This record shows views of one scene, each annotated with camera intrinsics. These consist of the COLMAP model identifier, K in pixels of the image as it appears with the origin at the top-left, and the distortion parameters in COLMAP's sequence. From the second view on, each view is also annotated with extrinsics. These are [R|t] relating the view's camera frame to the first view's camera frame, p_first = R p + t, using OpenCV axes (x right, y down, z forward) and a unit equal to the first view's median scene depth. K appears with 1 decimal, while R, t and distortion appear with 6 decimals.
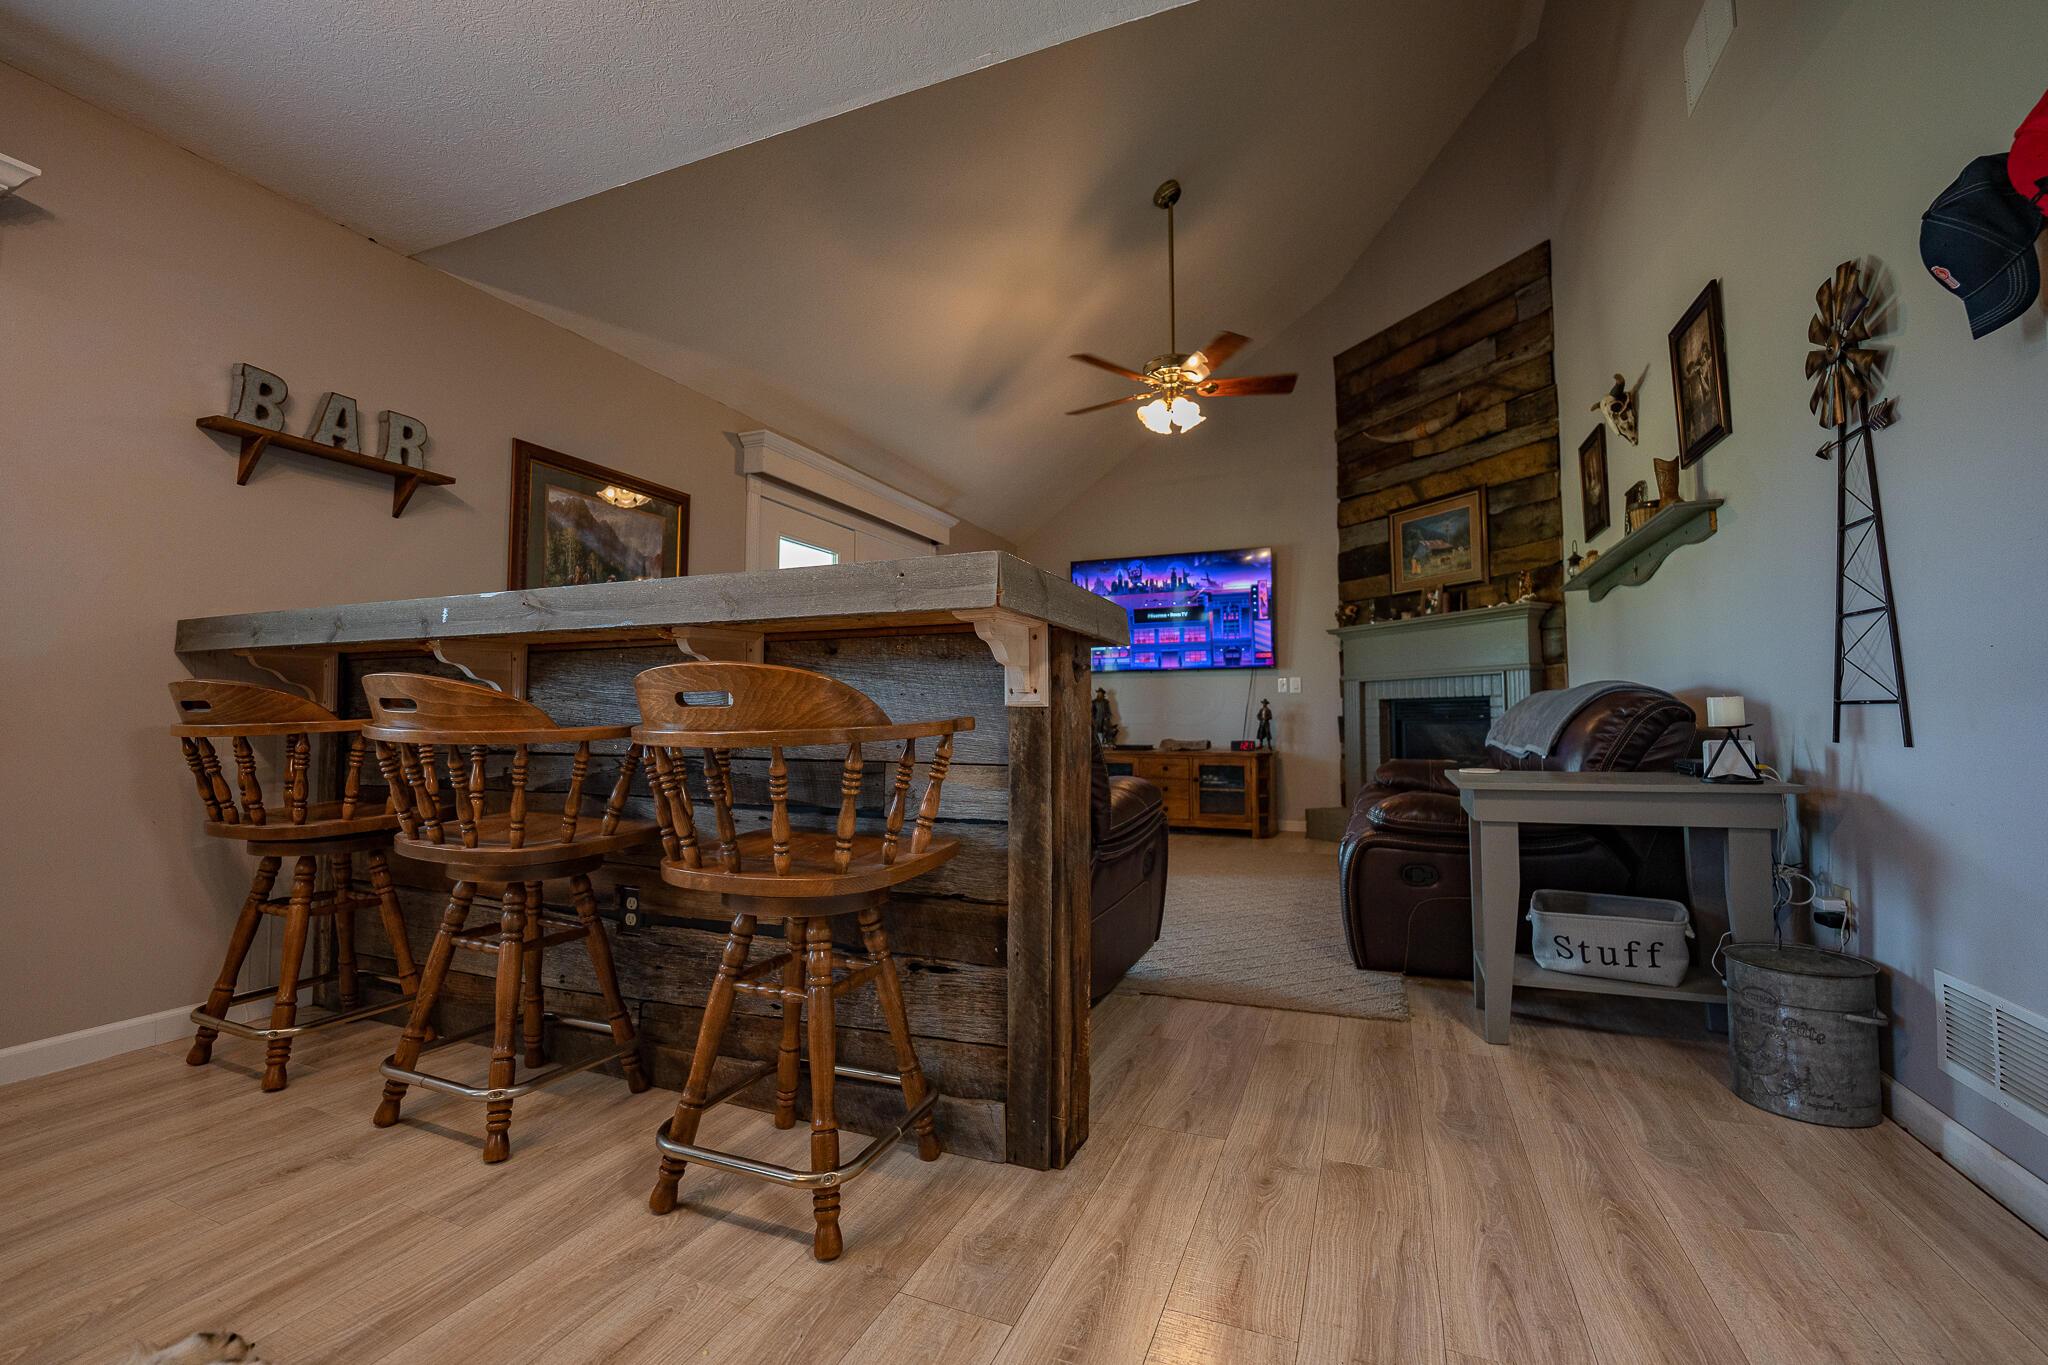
lens RADIAL K [[851.1, 0, 1029.6], [0, 851.1, 679.6], [0, 0, 1]] dist [-0.028157, 0.004530]
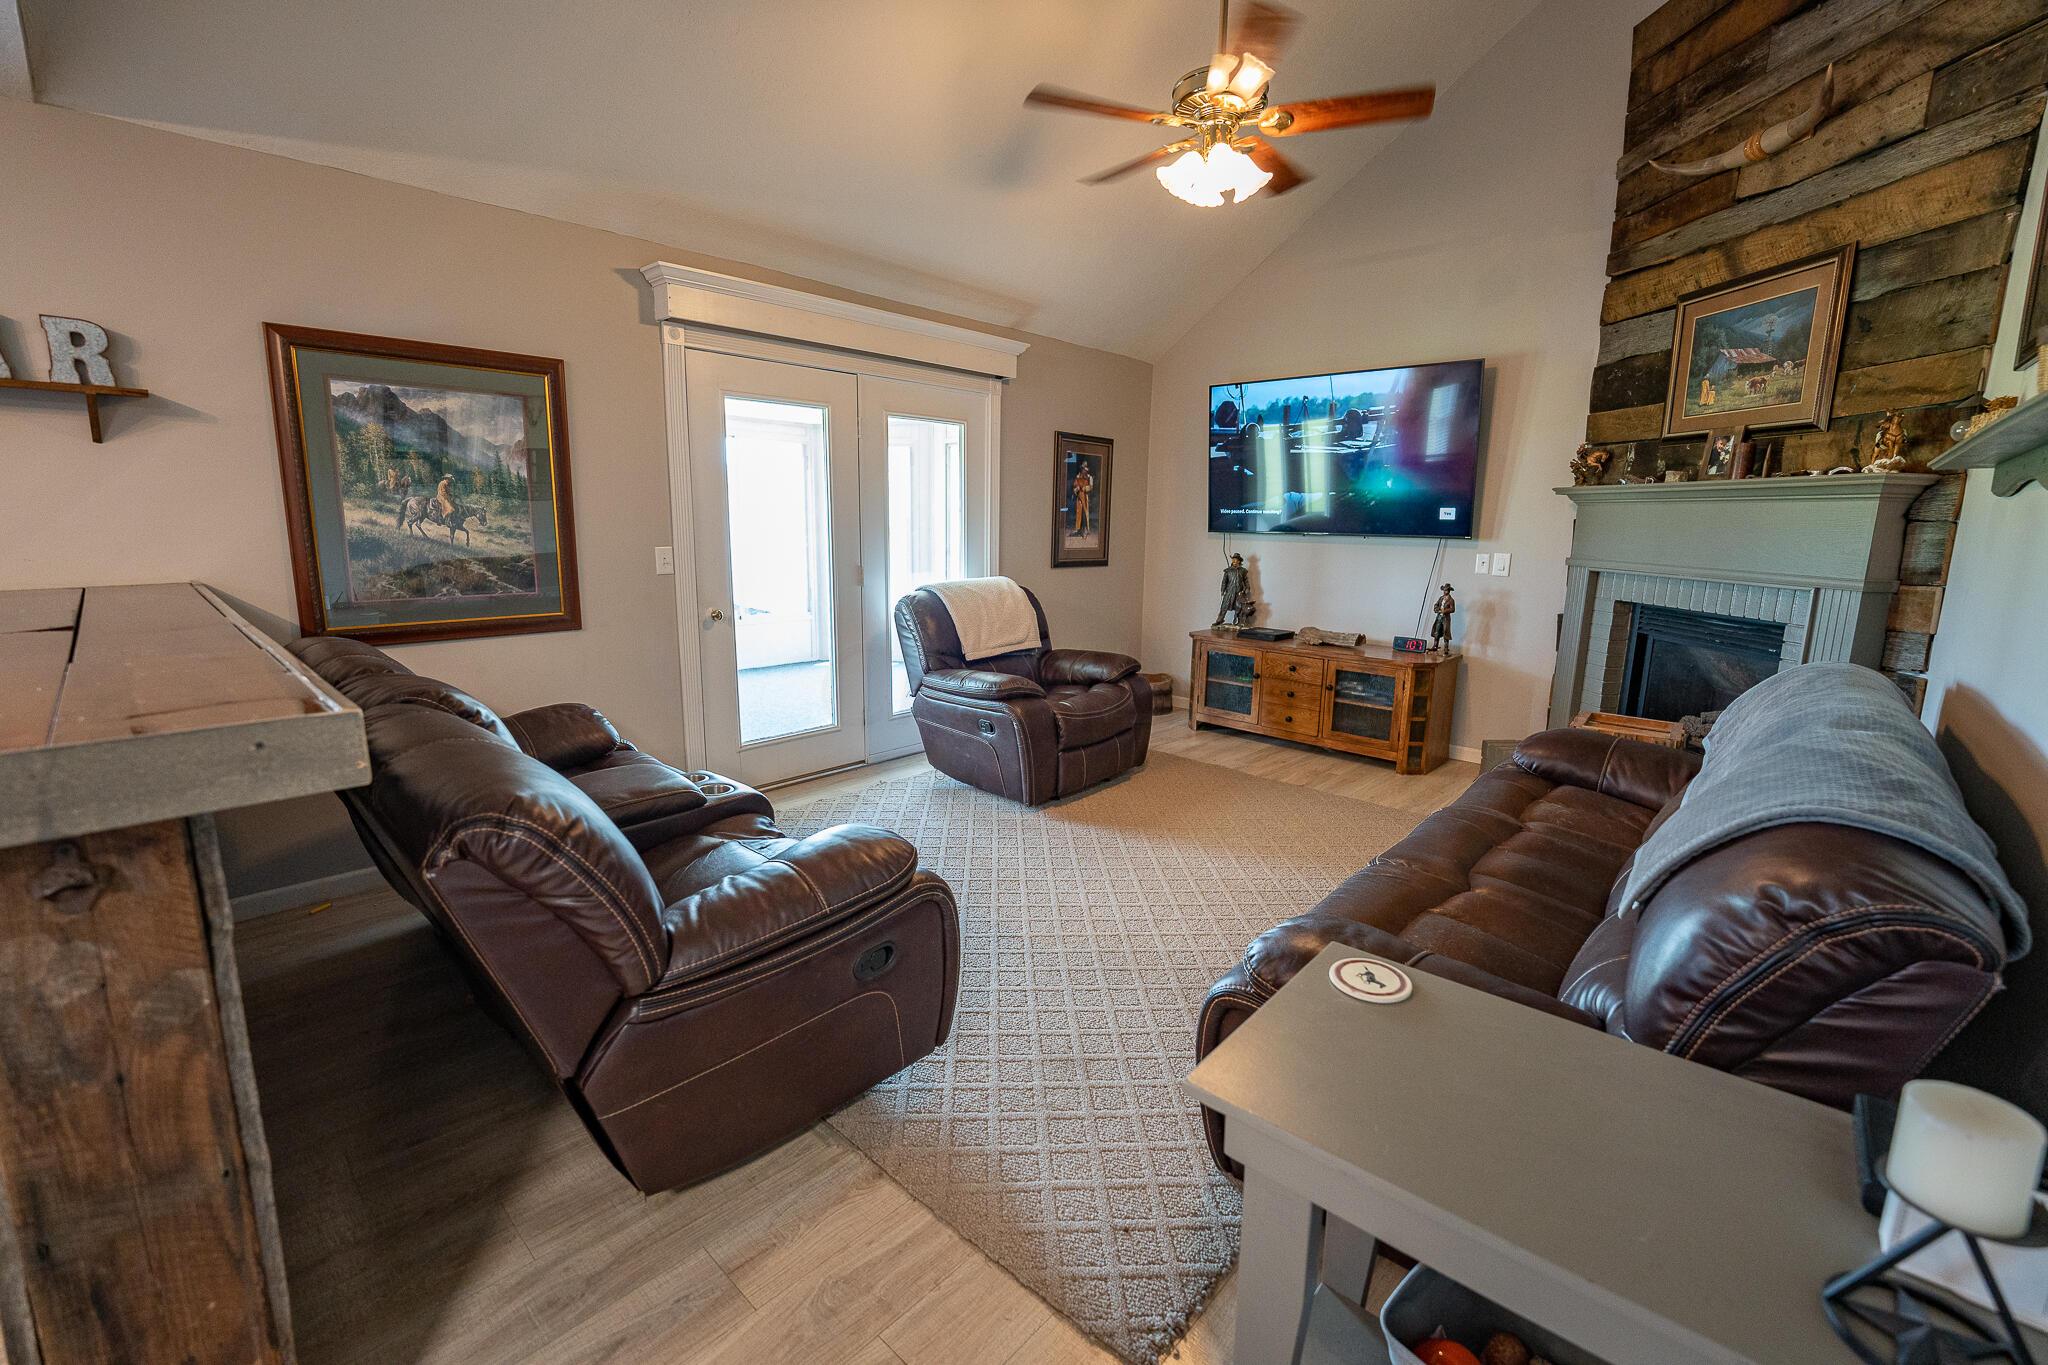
lens RADIAL K [[851.1, 0, 1029.6], [0, 851.1, 679.6], [0, 0, 1]] dist [-0.028157, 0.004530]
pose [[0.938516, 0.080686, -0.335676, 0.225921], [-0.000740, 0.972774, 0.231756, -0.074984], [0.345236, -0.217259, 0.913023, 0.243388]]
